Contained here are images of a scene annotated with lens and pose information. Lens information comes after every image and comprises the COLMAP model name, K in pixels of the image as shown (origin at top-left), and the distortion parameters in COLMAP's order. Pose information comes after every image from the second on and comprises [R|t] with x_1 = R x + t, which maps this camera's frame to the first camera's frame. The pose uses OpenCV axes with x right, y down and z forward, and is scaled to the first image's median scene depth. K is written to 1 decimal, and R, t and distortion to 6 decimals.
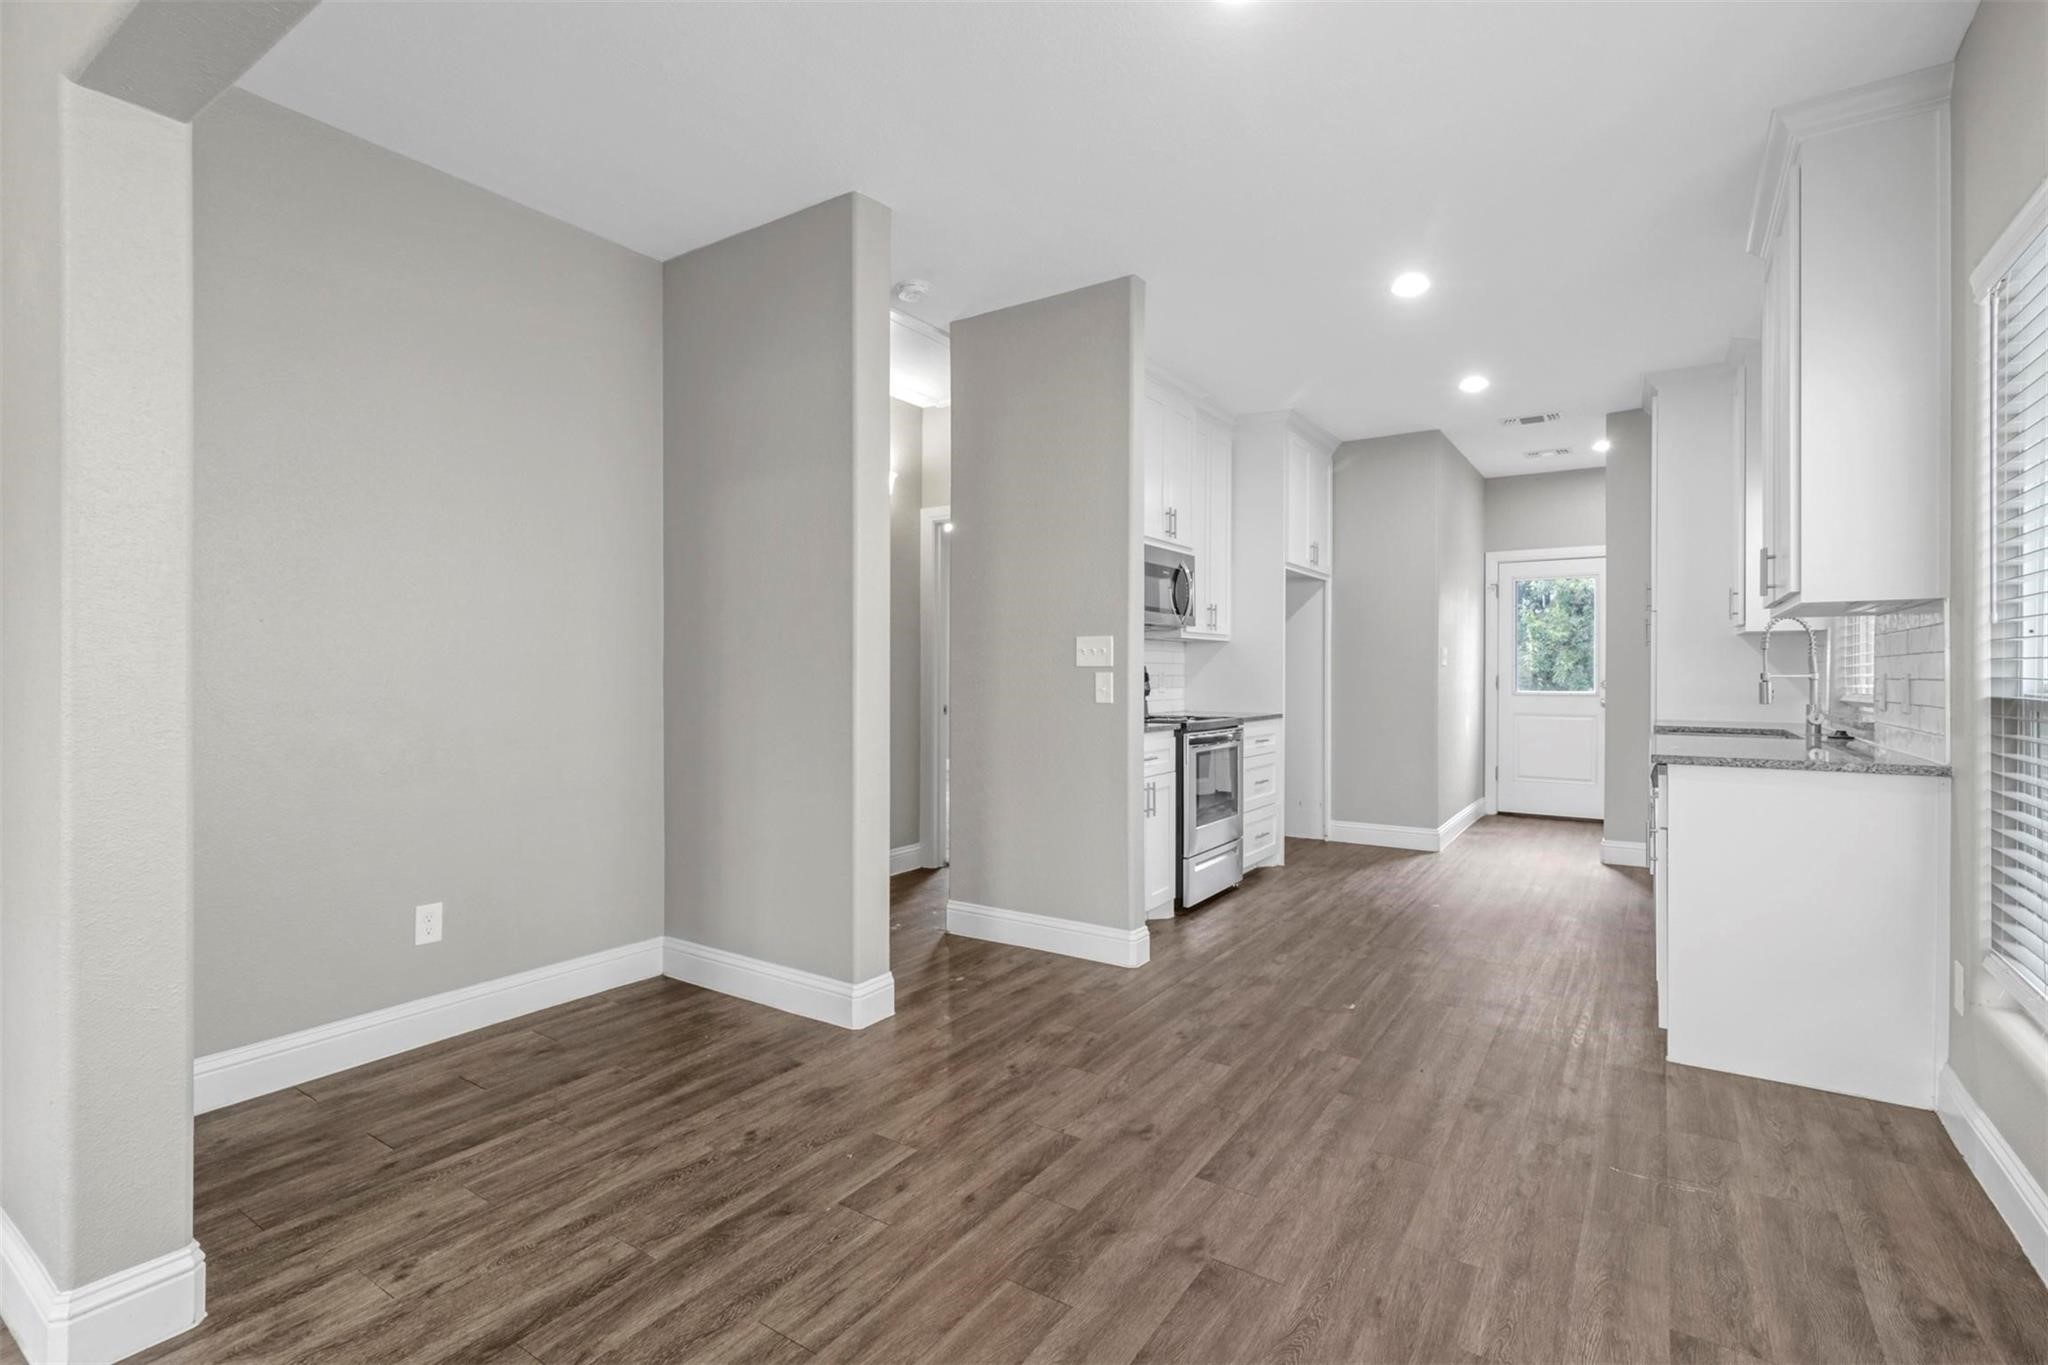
lens RADIAL K [[950.6, 0, 1018.7], [0, 950.6, 673.4], [0, 0, 1]] dist [0.001862, 0.000266]
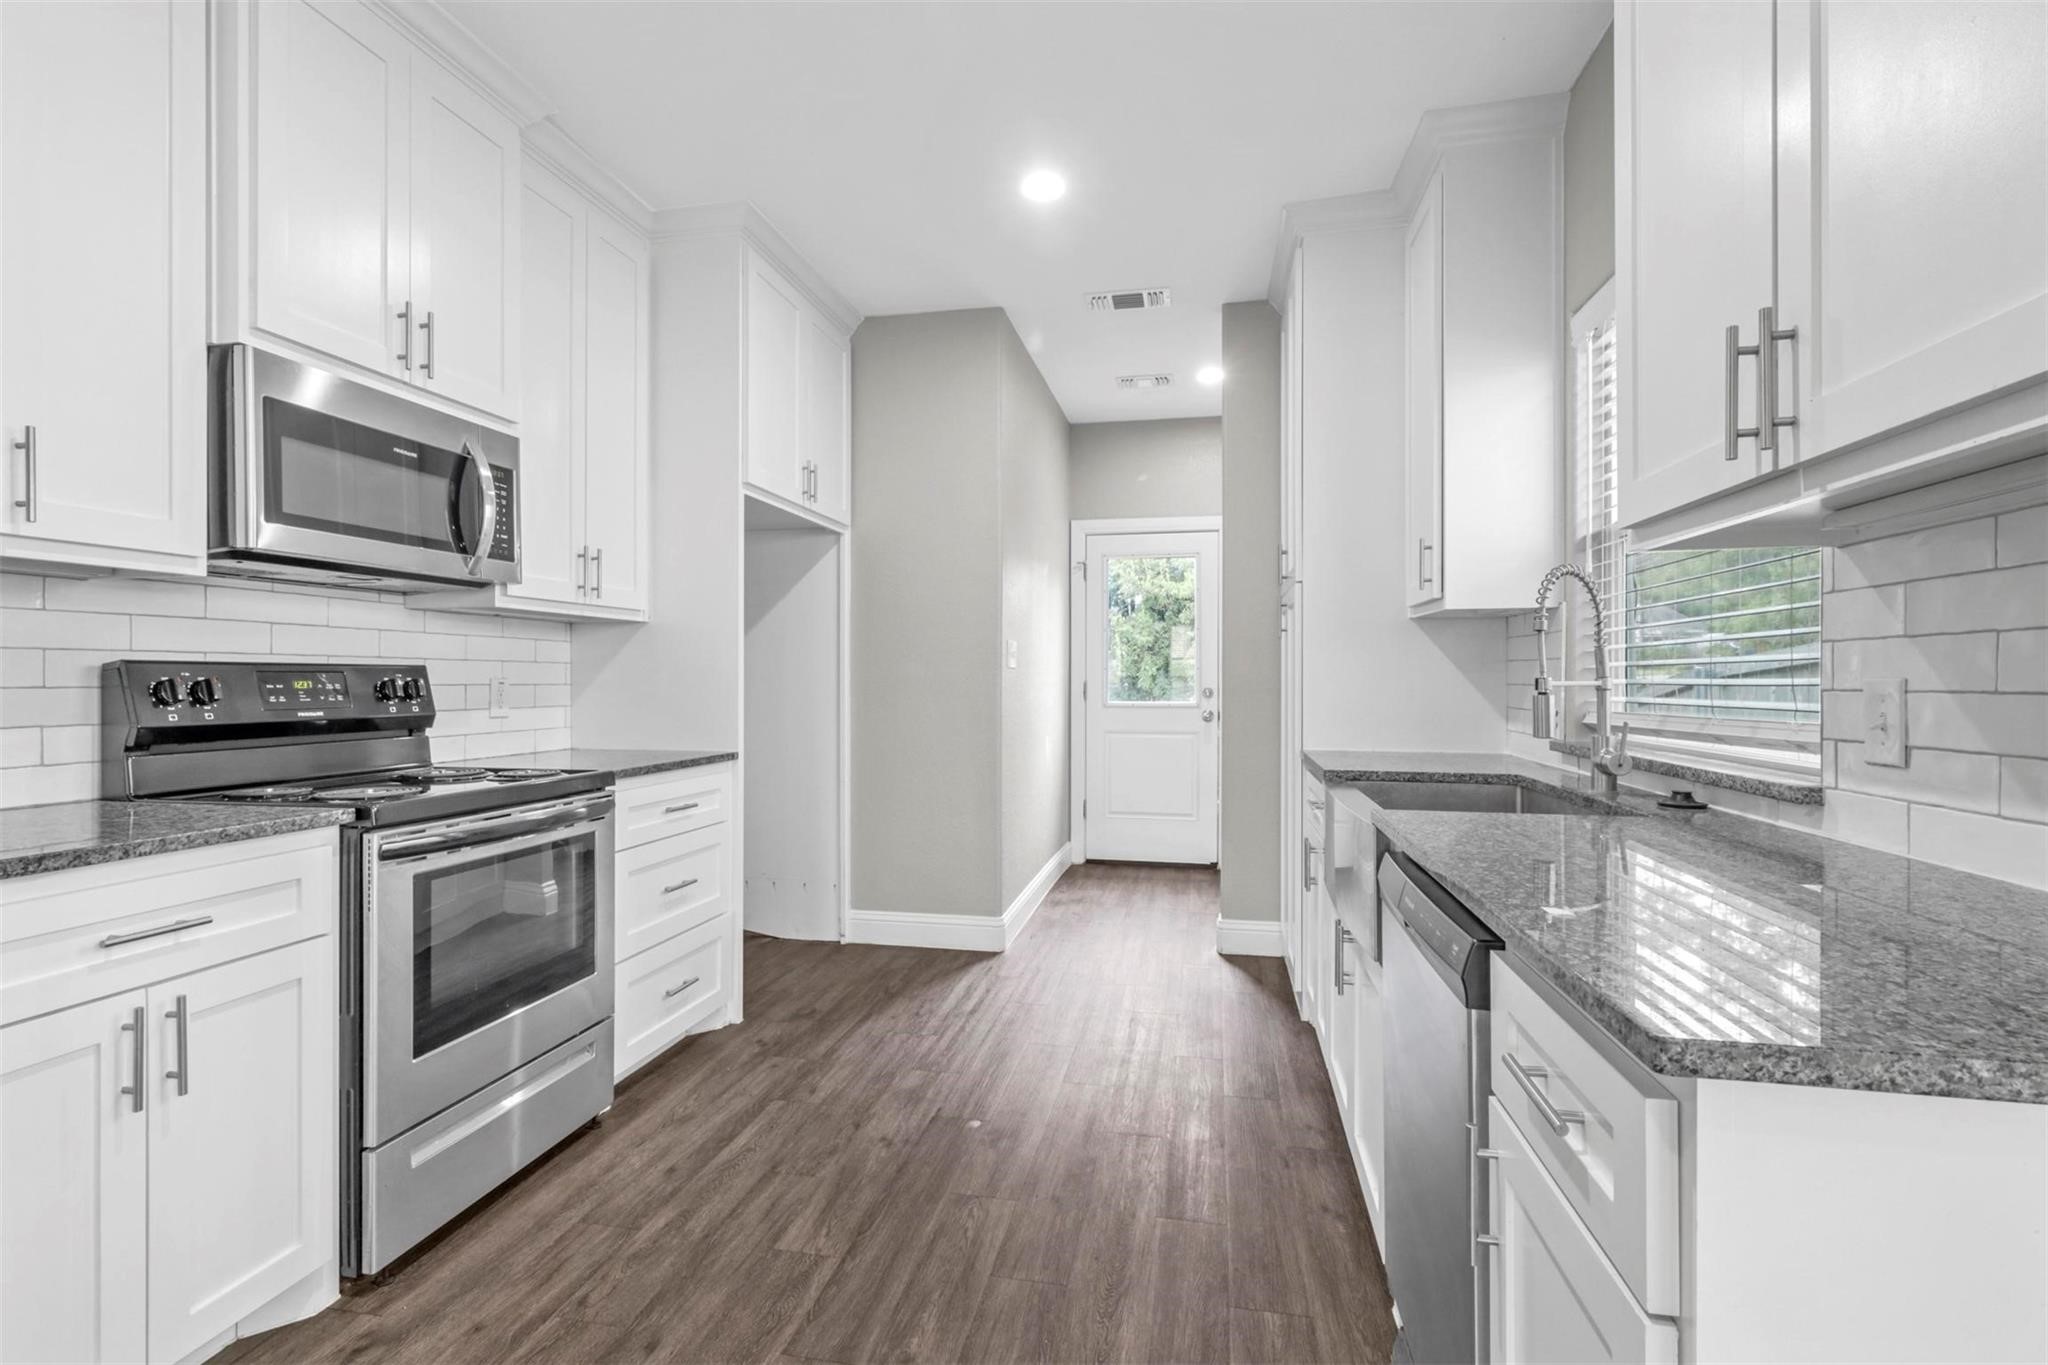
lens RADIAL K [[950.6, 0, 1018.7], [0, 950.6, 673.4], [0, 0, 1]] dist [0.001862, 0.000266]
pose [[0.924600, 0.000308, 0.380939, 0.212023], [0.001973, 0.999982, -0.005597, -0.000269], [-0.380934, 0.005927, 0.924583, 0.409310]]
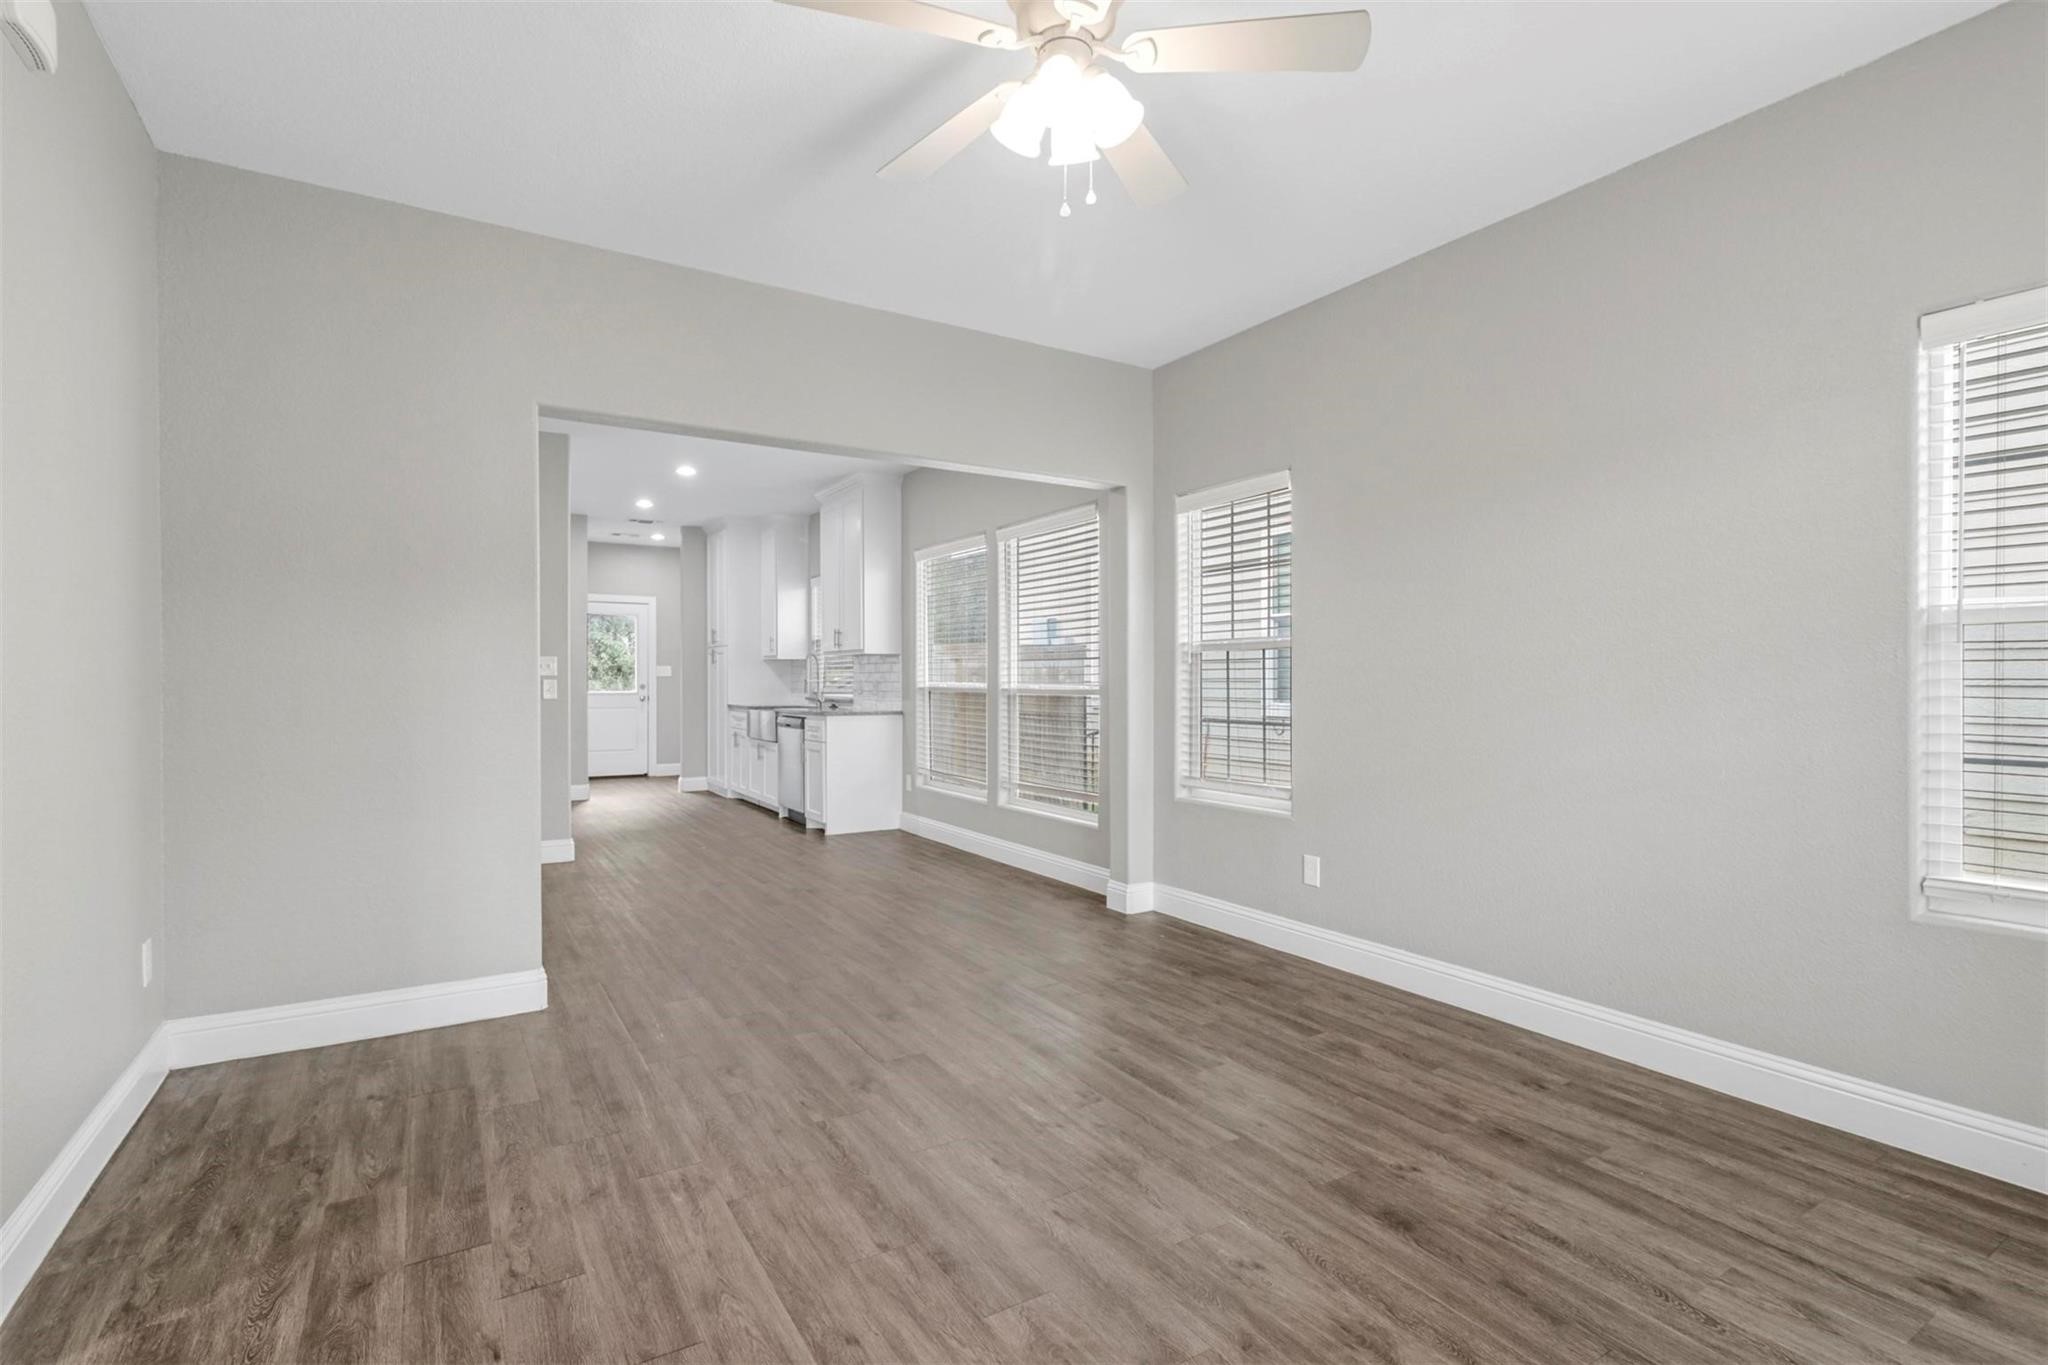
lens RADIAL K [[950.6, 0, 1018.7], [0, 950.6, 673.4], [0, 0, 1]] dist [0.001862, 0.000266]
pose [[0.417597, 0.004819, 0.908620, -0.645141], [0.001593, 0.999981, -0.006036, -0.000116], [-0.908631, 0.003969, 0.417581, -0.232862]]
